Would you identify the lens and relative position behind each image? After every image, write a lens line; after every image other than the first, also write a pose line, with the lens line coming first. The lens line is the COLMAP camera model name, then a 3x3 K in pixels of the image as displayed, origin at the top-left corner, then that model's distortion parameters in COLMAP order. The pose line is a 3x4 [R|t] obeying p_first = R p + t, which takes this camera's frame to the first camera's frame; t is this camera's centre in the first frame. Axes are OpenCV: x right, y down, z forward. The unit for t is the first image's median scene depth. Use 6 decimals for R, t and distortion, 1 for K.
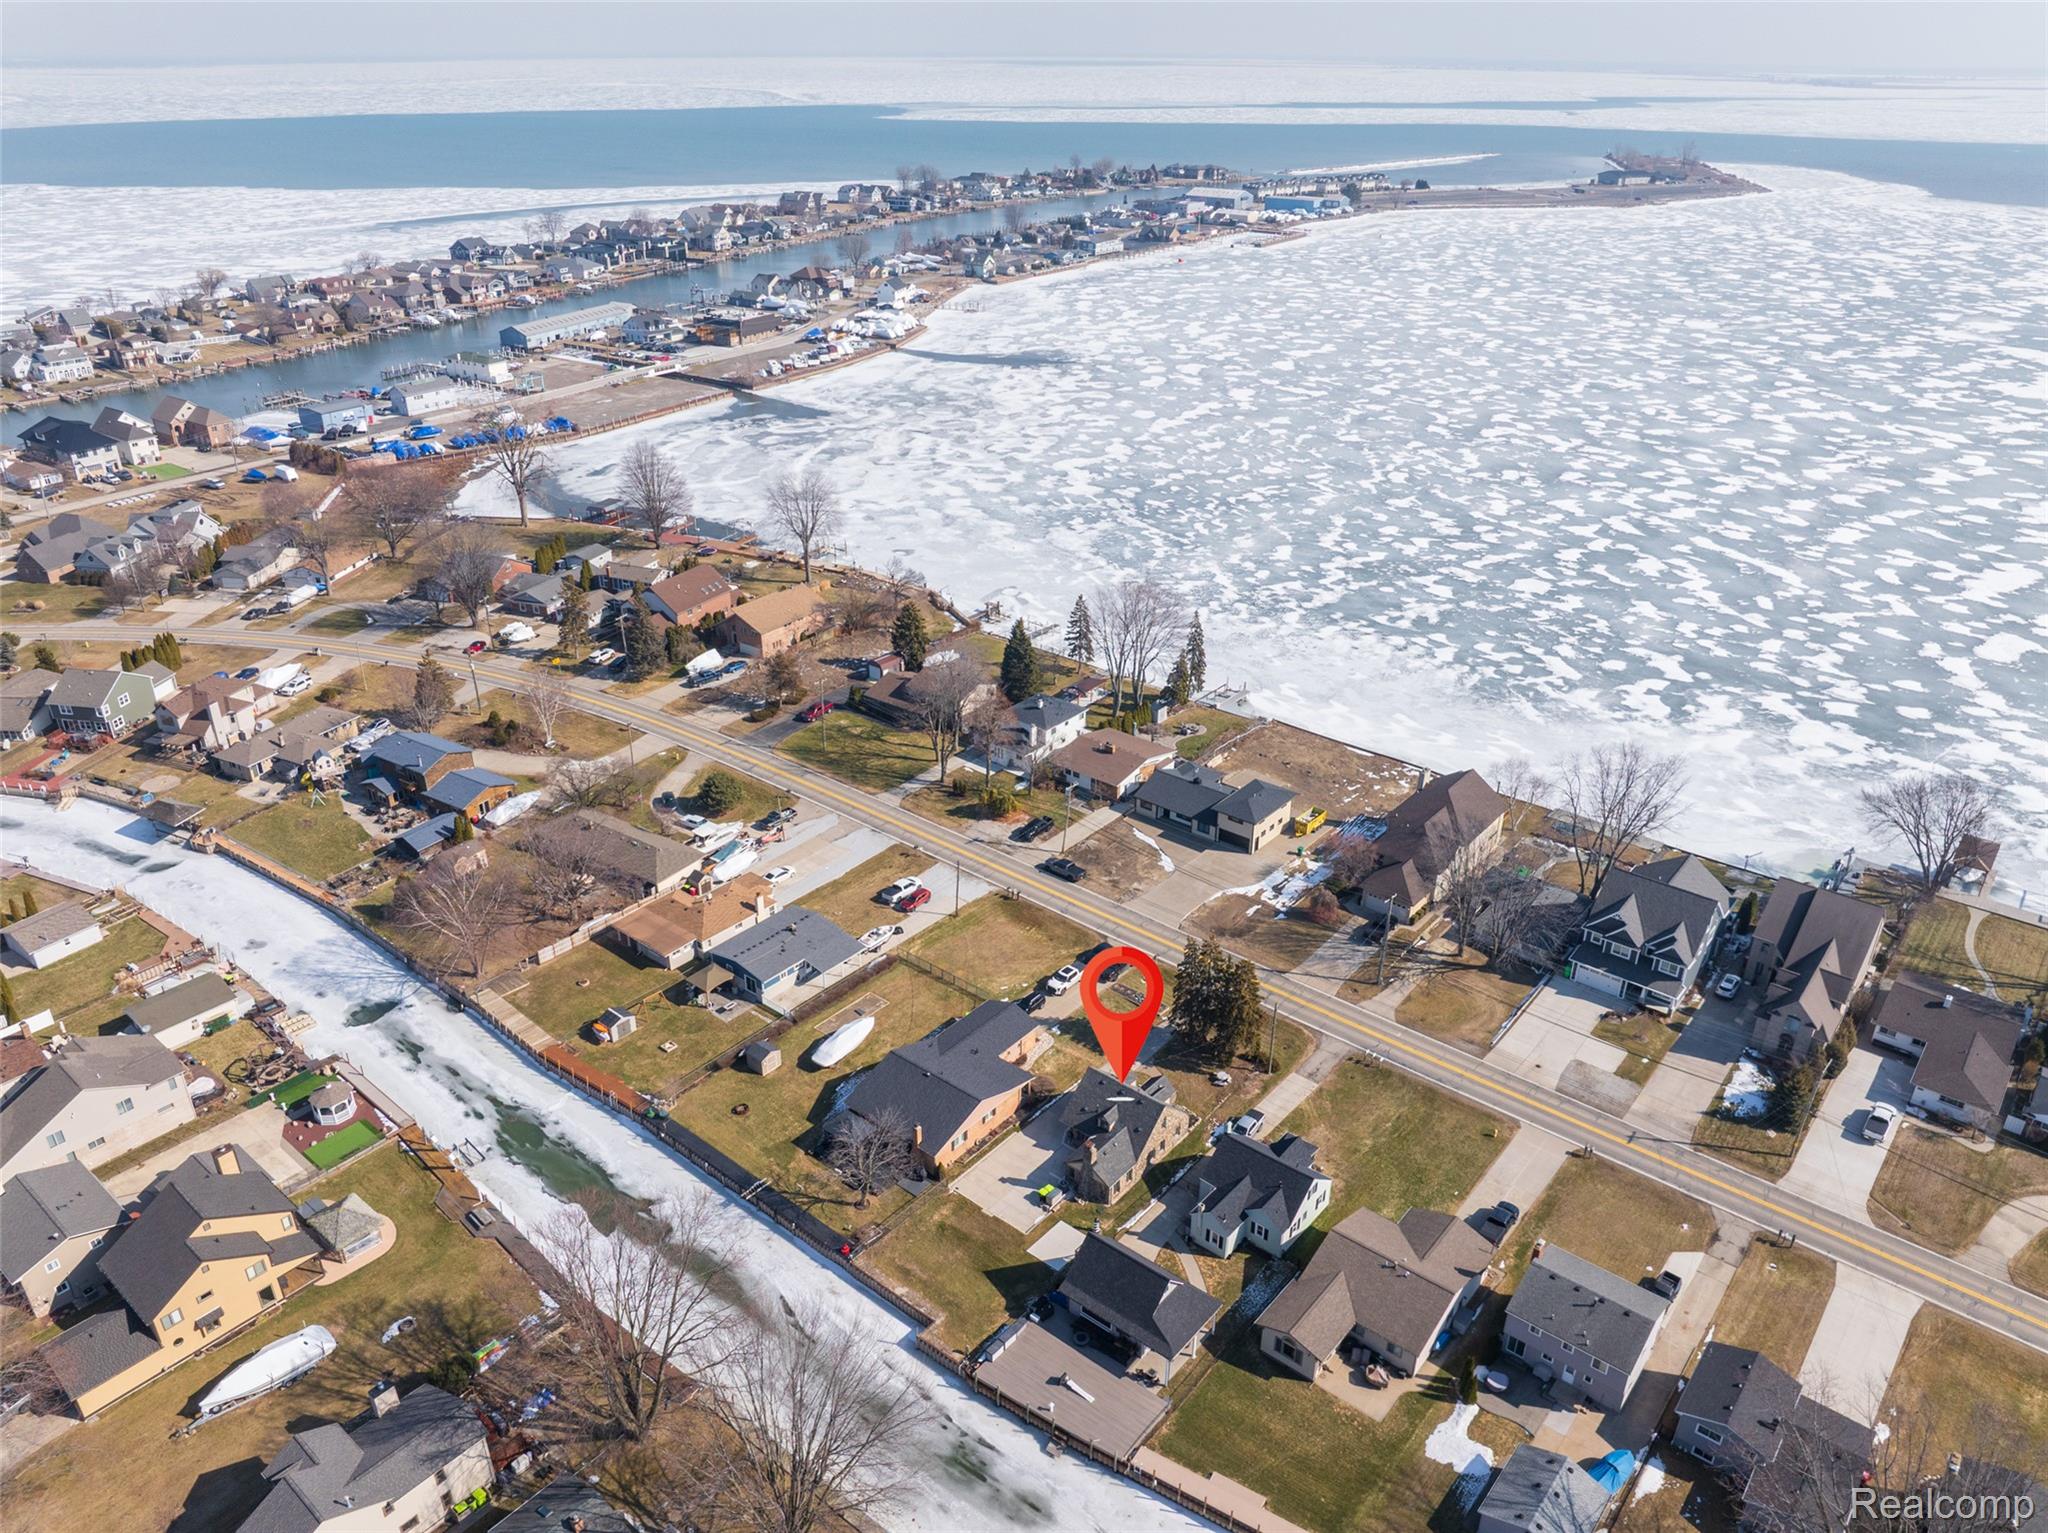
lens RADIAL K [[1443.0, 0, 1031.8], [0, 1443.0, 766.5], [0, 0, 1]] dist [-0.038056, 0.002532]
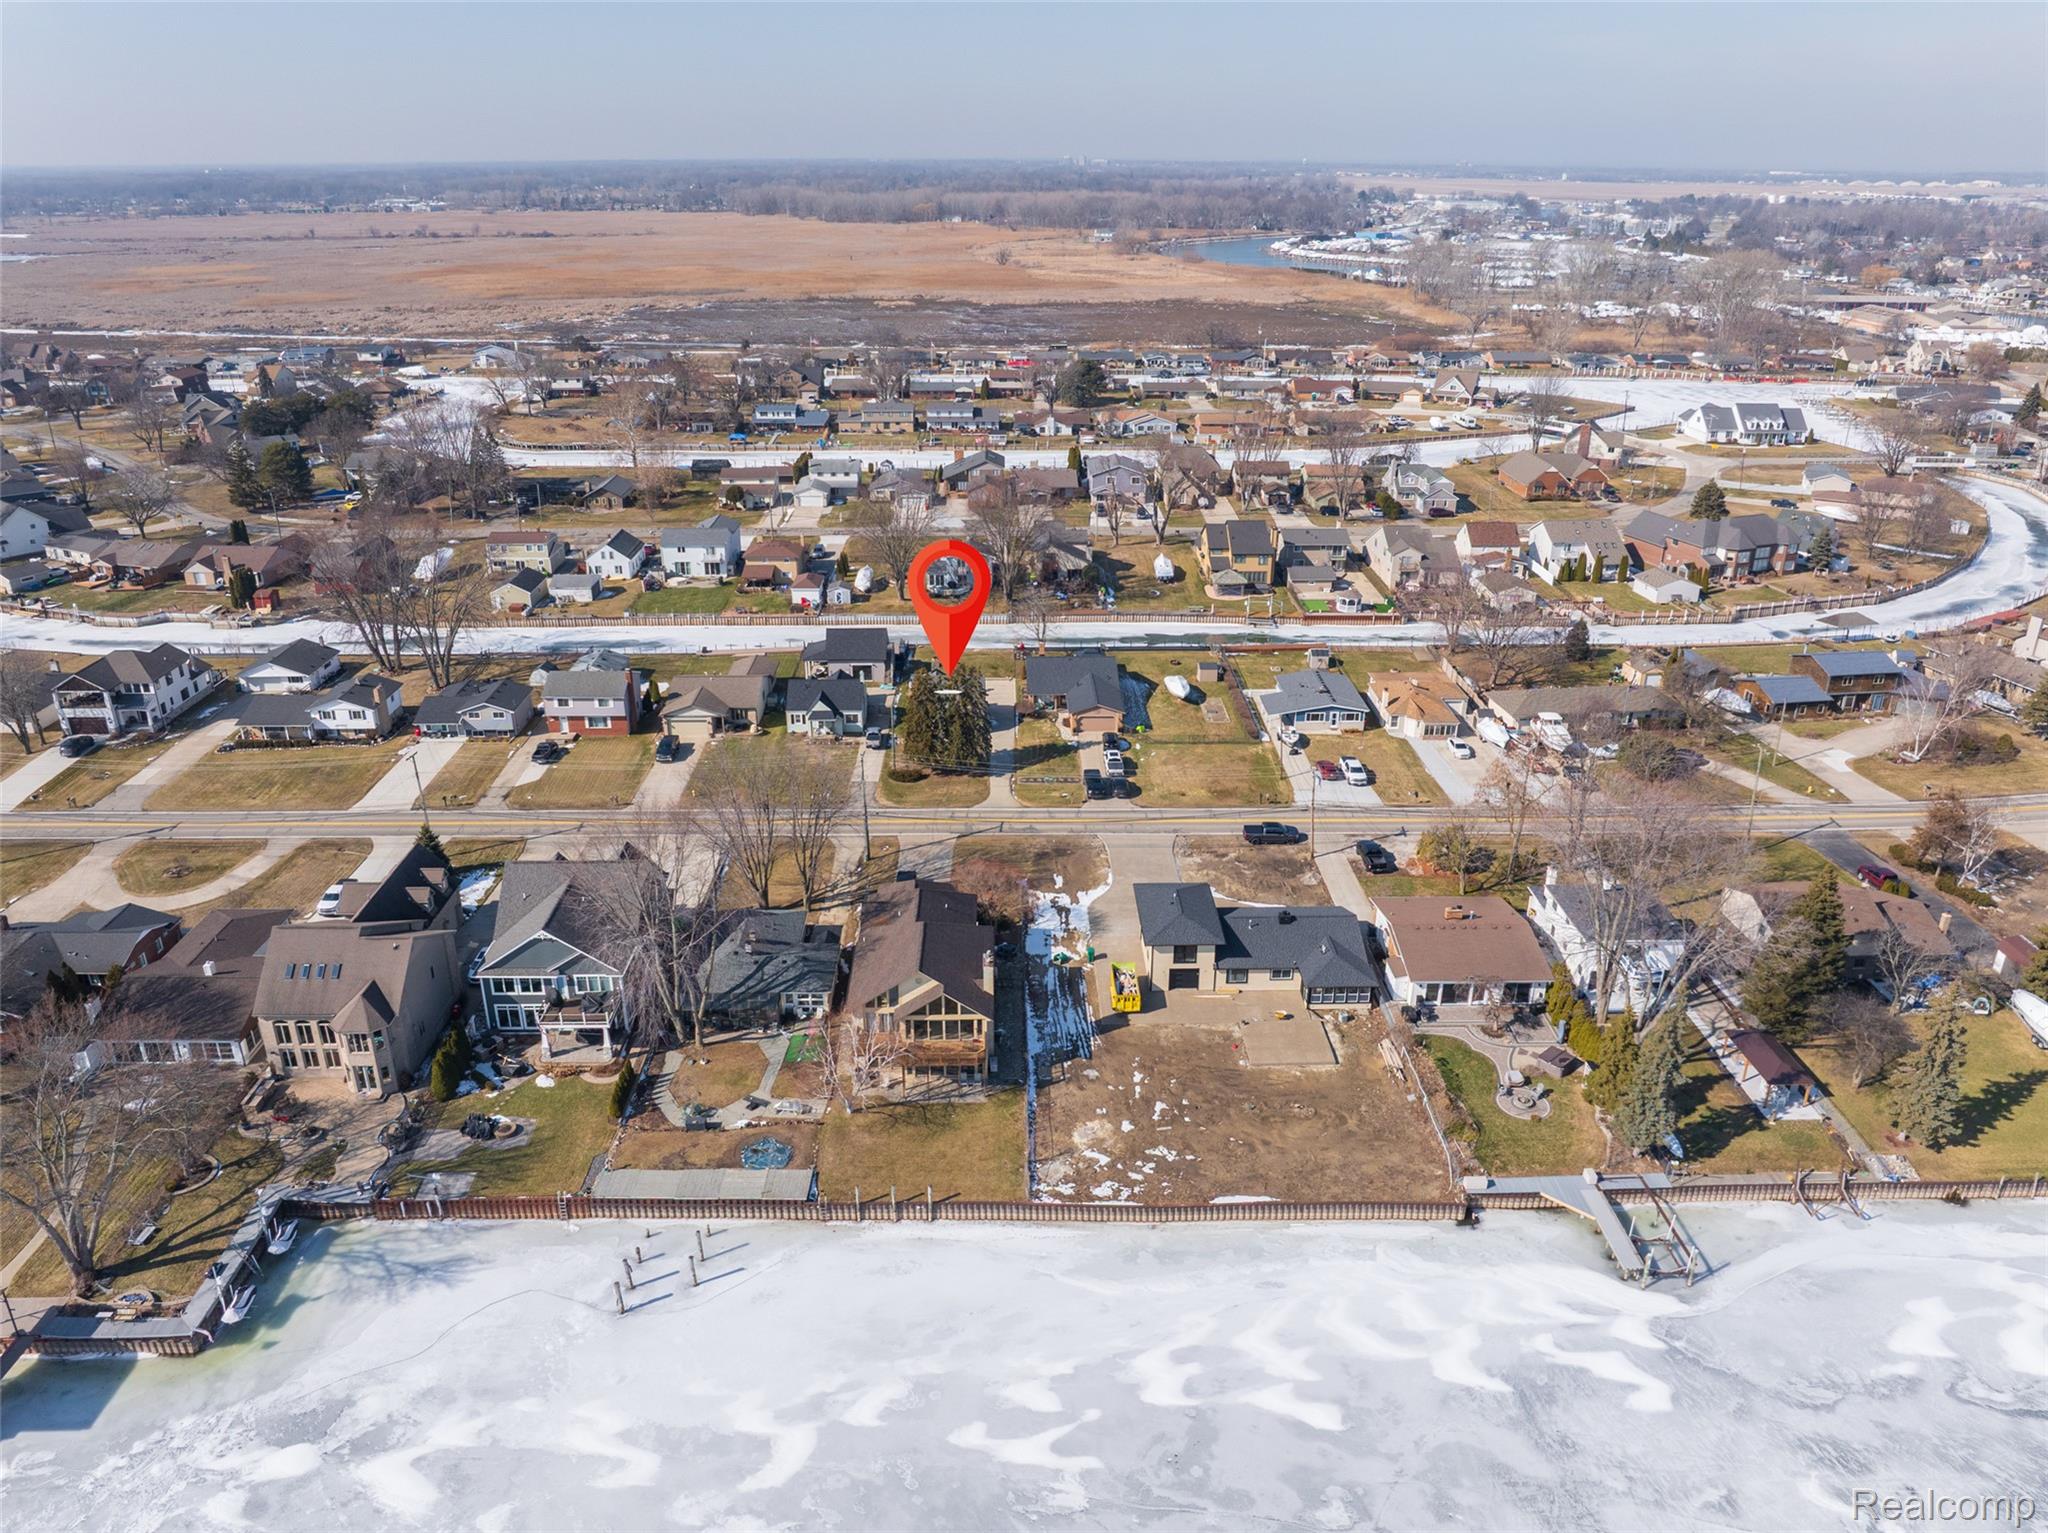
lens RADIAL K [[1443.0, 0, 1031.8], [0, 1443.0, 766.5], [0, 0, 1]] dist [-0.038056, 0.002532]
pose [[-0.759019, 0.248238, -0.601887, 0.627965], [-0.300272, 0.686801, 0.661922, -0.471140], [0.577691, 0.683141, -0.446756, 1.286987]]
